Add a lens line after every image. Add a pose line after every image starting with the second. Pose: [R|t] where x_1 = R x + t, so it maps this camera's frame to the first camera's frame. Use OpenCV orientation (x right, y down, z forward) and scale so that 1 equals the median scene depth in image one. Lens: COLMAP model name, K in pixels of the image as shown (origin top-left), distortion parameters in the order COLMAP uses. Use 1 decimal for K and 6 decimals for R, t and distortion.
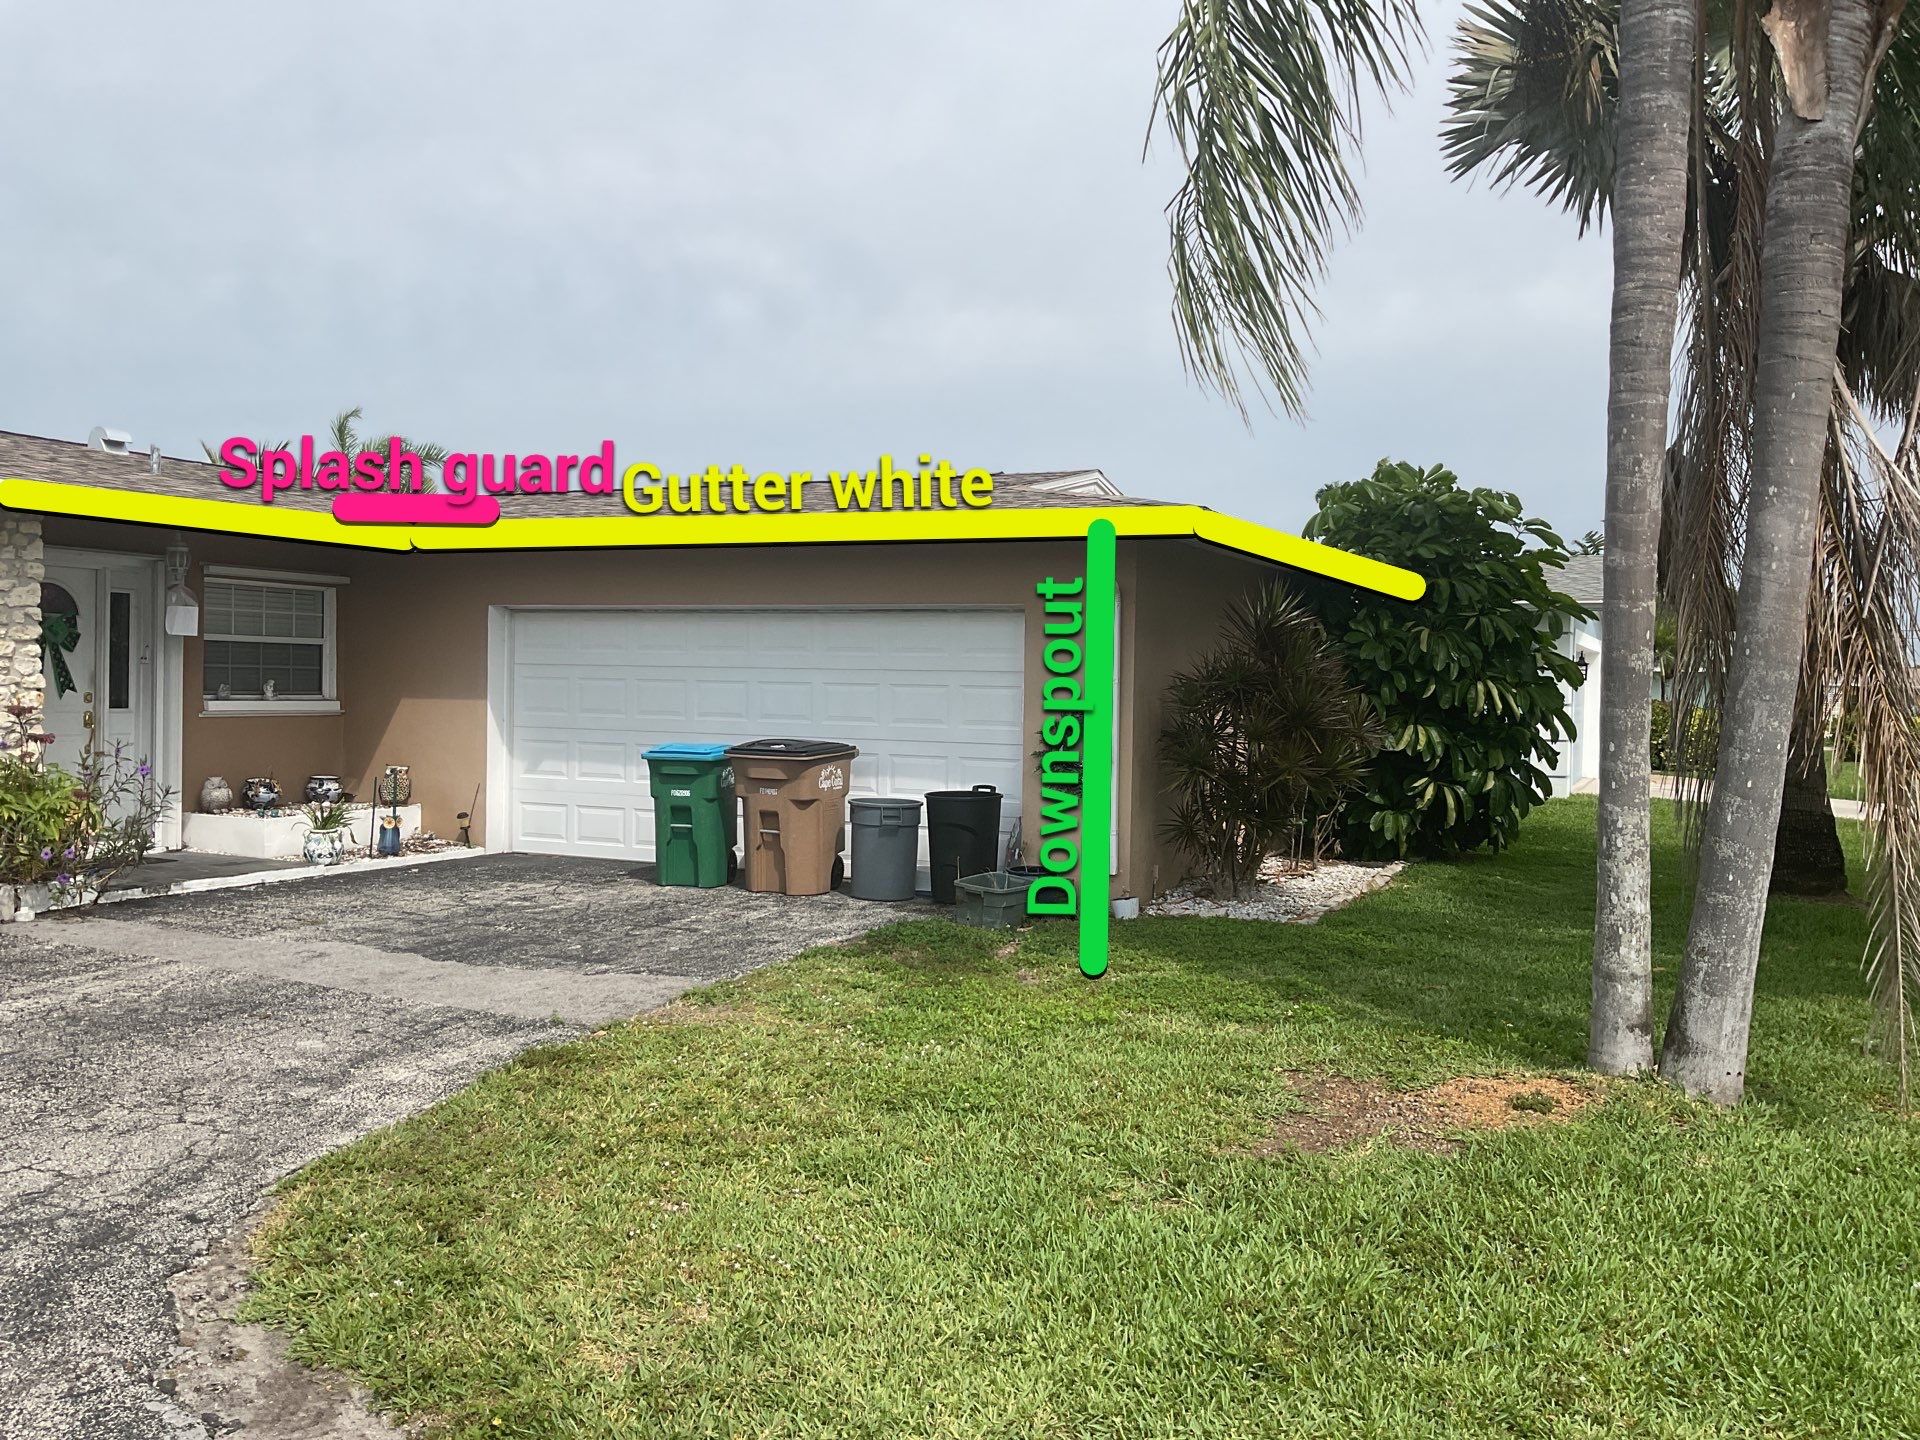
lens RADIAL K [[1577.2, 0, 954.5], [0, 1577.2, 710.0], [0, 0, 1]] dist [0.037349, -0.046841]
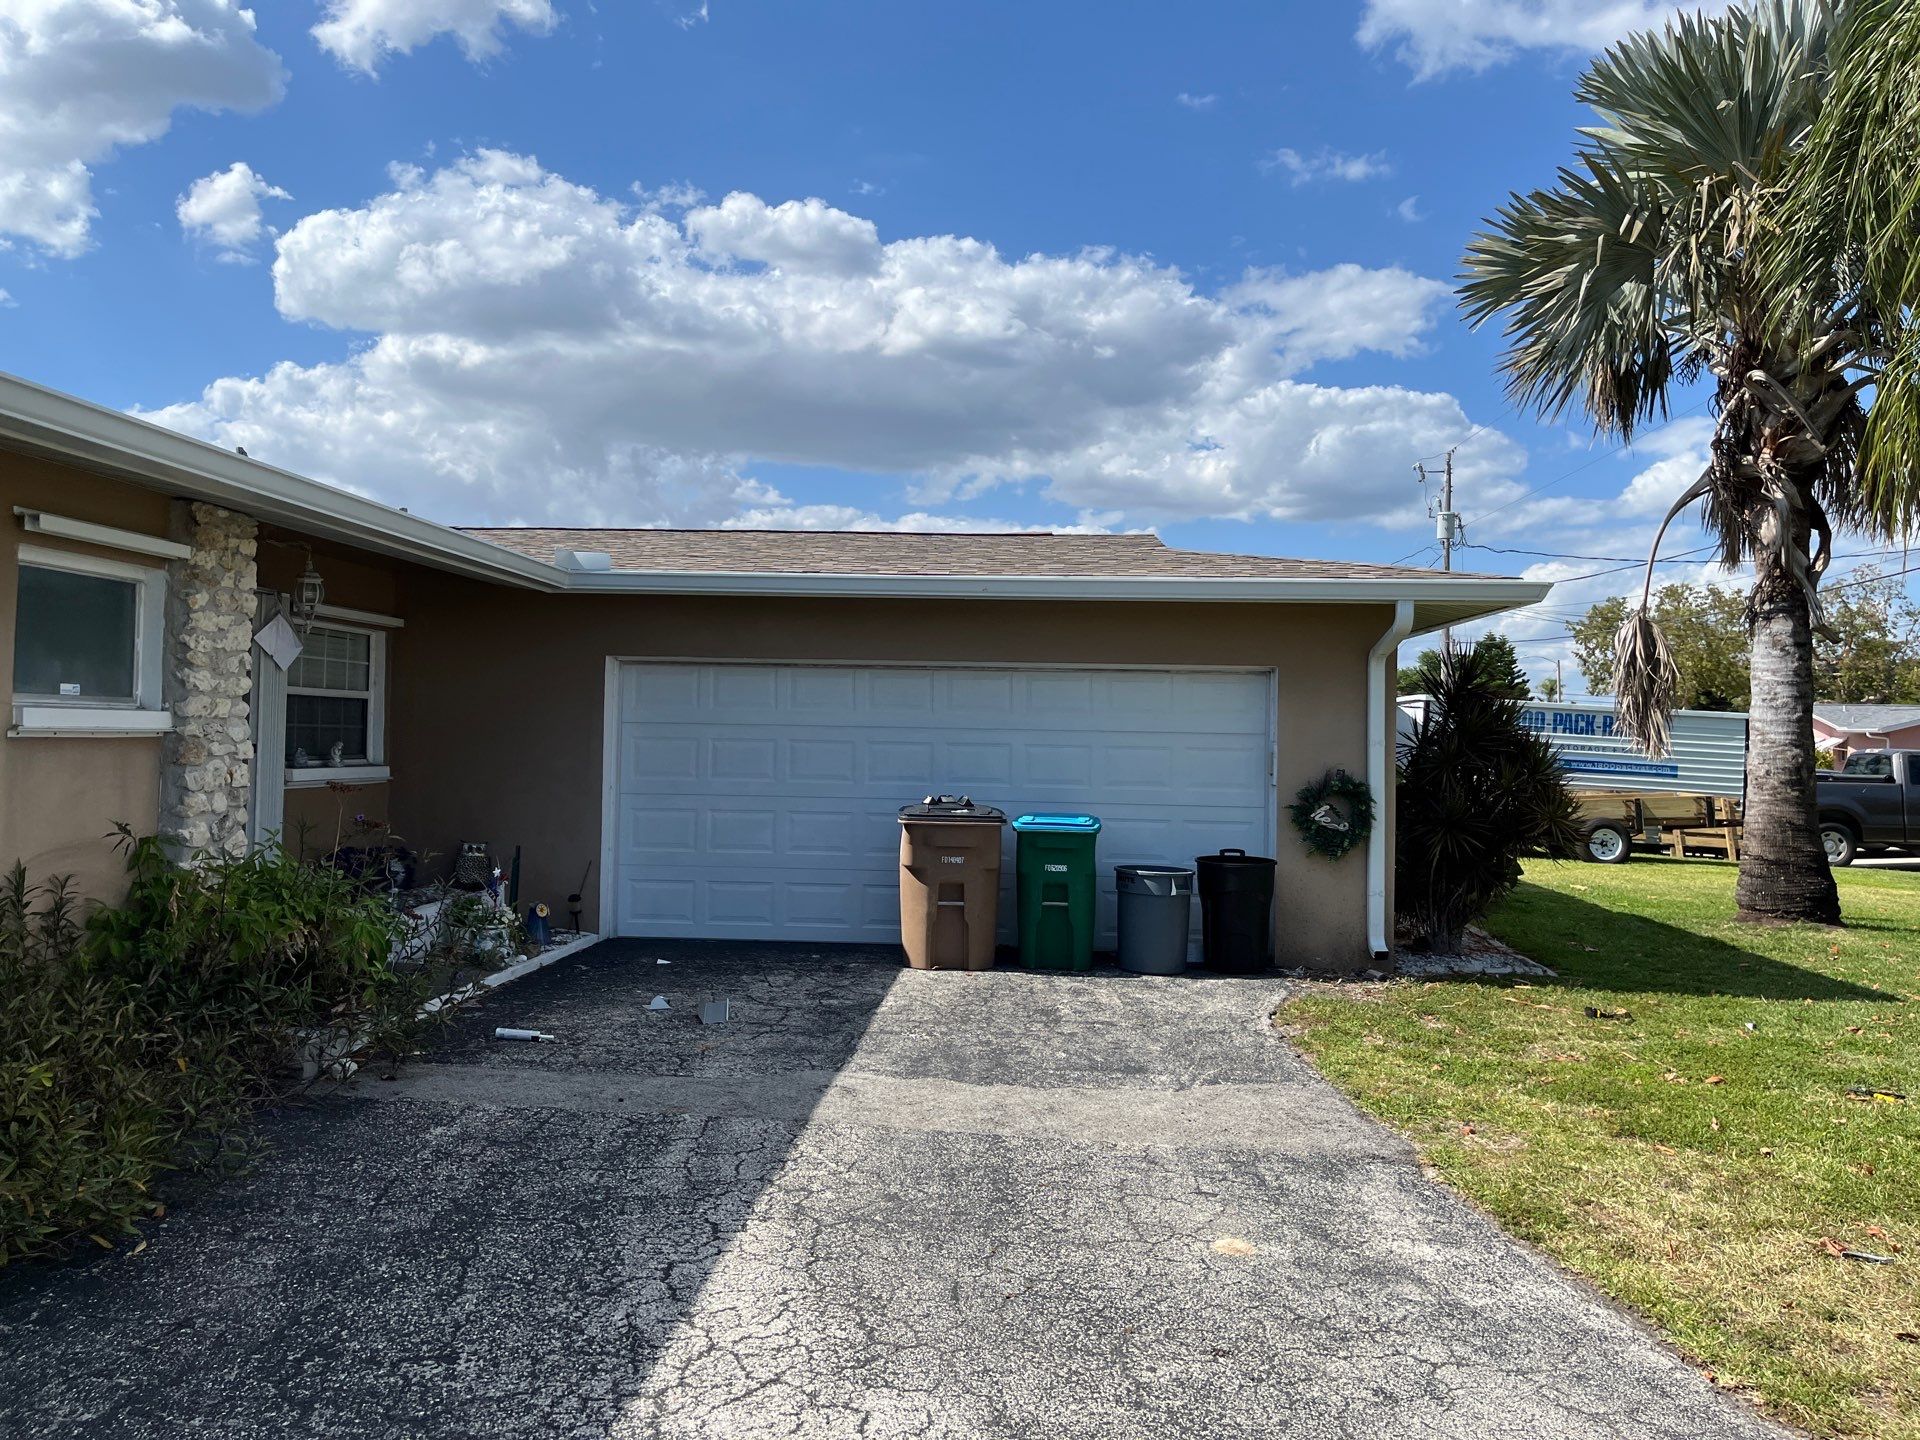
lens RADIAL K [[1441.4, 0, 954.0], [0, 1441.4, 706.4], [0, 0, 1]] dist [0.061222, -0.082534]
pose [[0.933771, 0.005236, 0.357833, -0.442144], [0.005732, 0.999546, -0.029583, -0.014418], [-0.357826, 0.029674, 0.933317, 0.202539]]
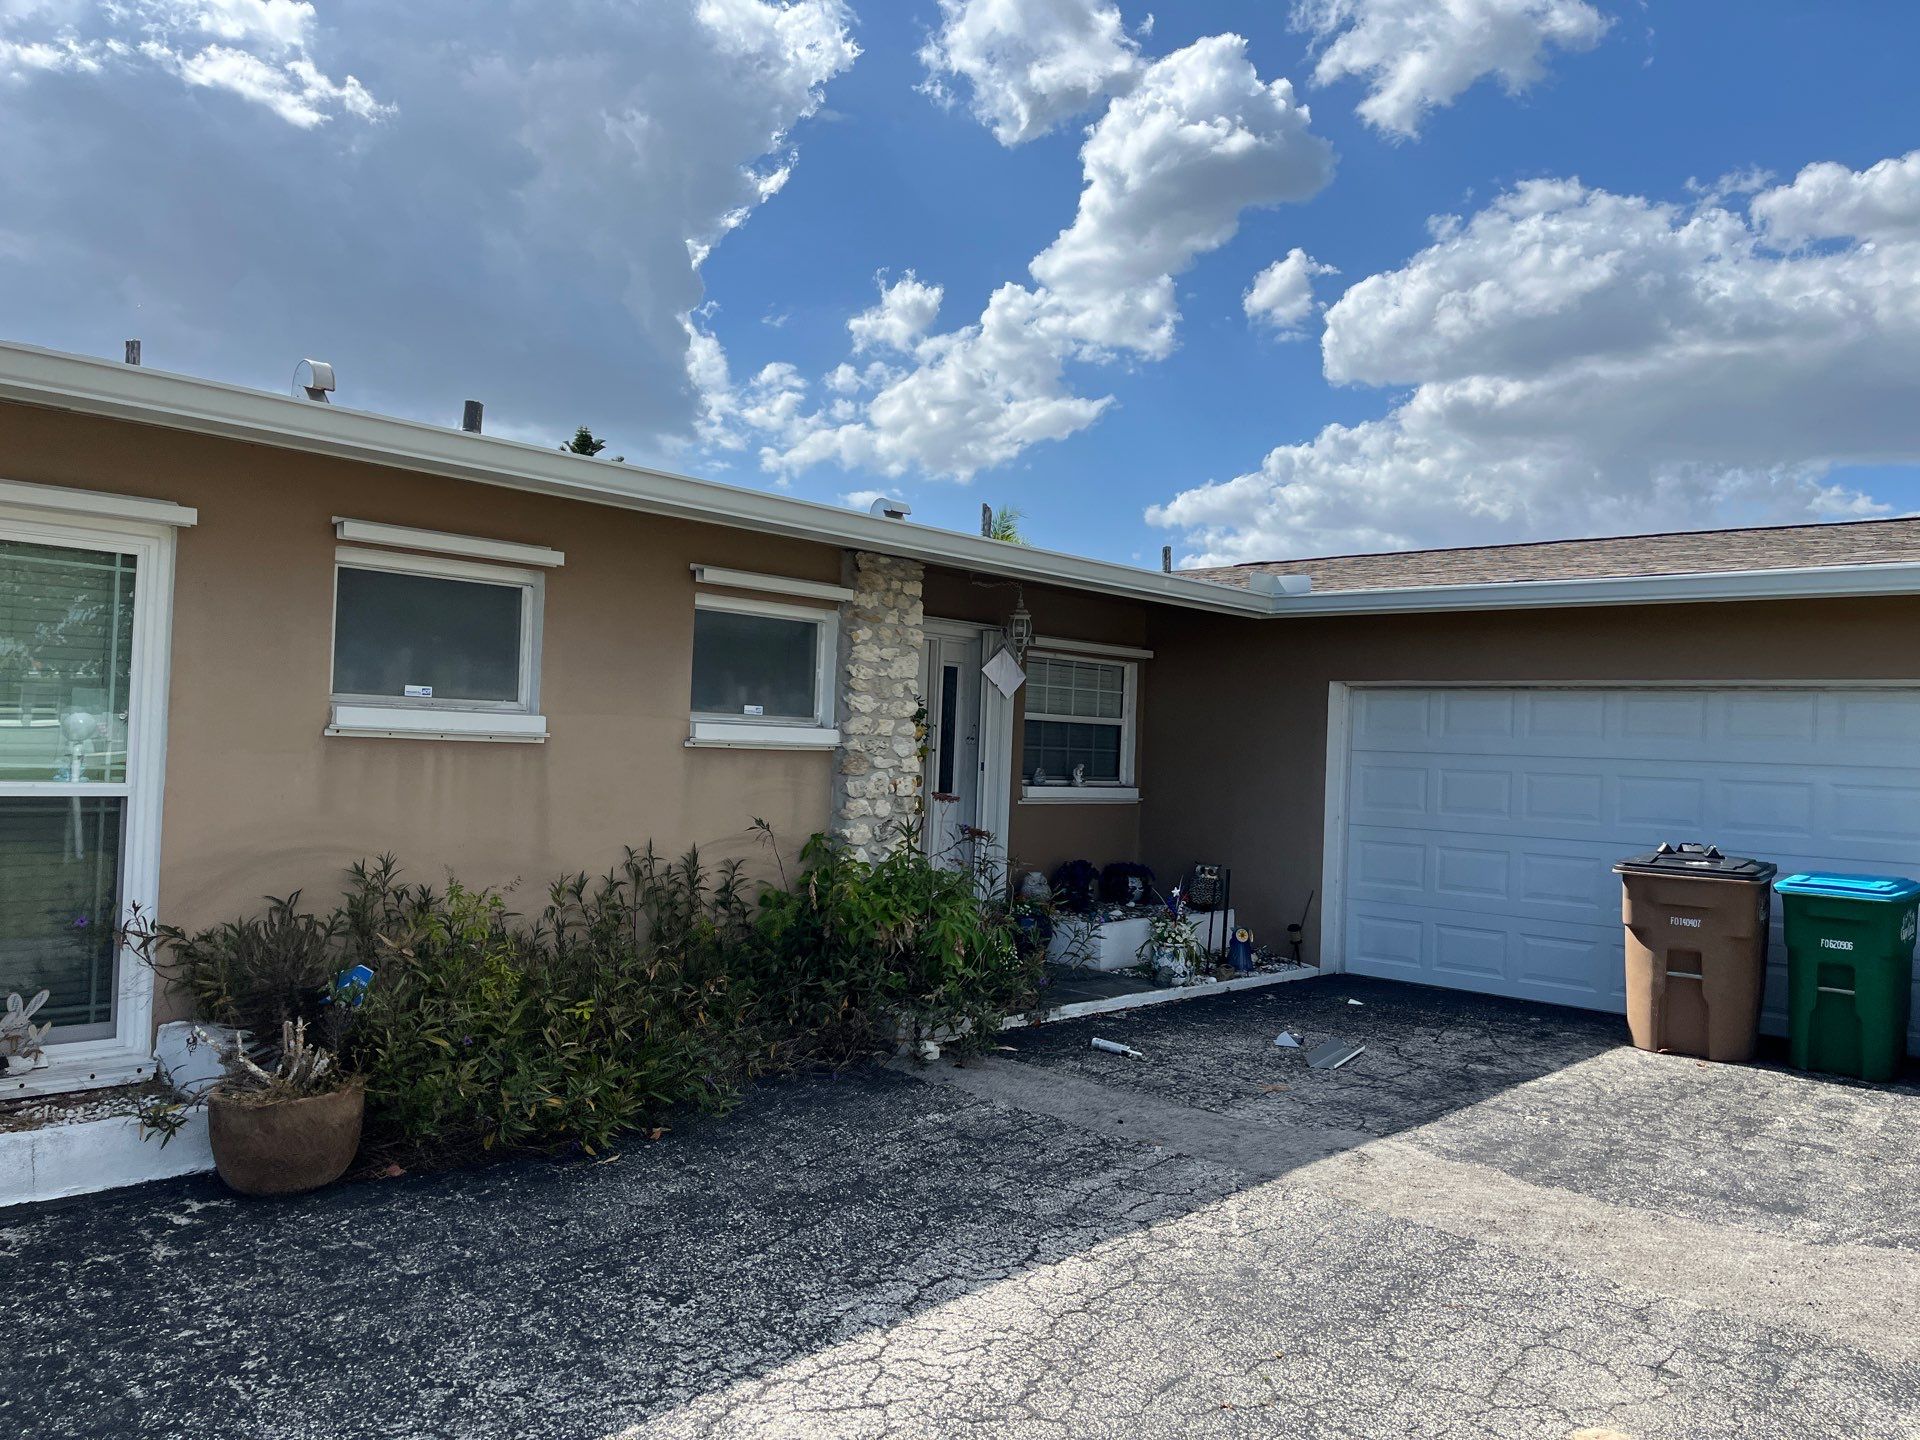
lens RADIAL K [[1441.4, 0, 985.2], [0, 1441.4, 730.8], [0, 0, 1]] dist [0.061222, -0.082534]
pose [[0.955516, 0.012681, -0.294666, -0.266223], [-0.023691, 0.999147, -0.033824, -0.009566], [0.293985, 0.039300, 0.955002, 0.223917]]
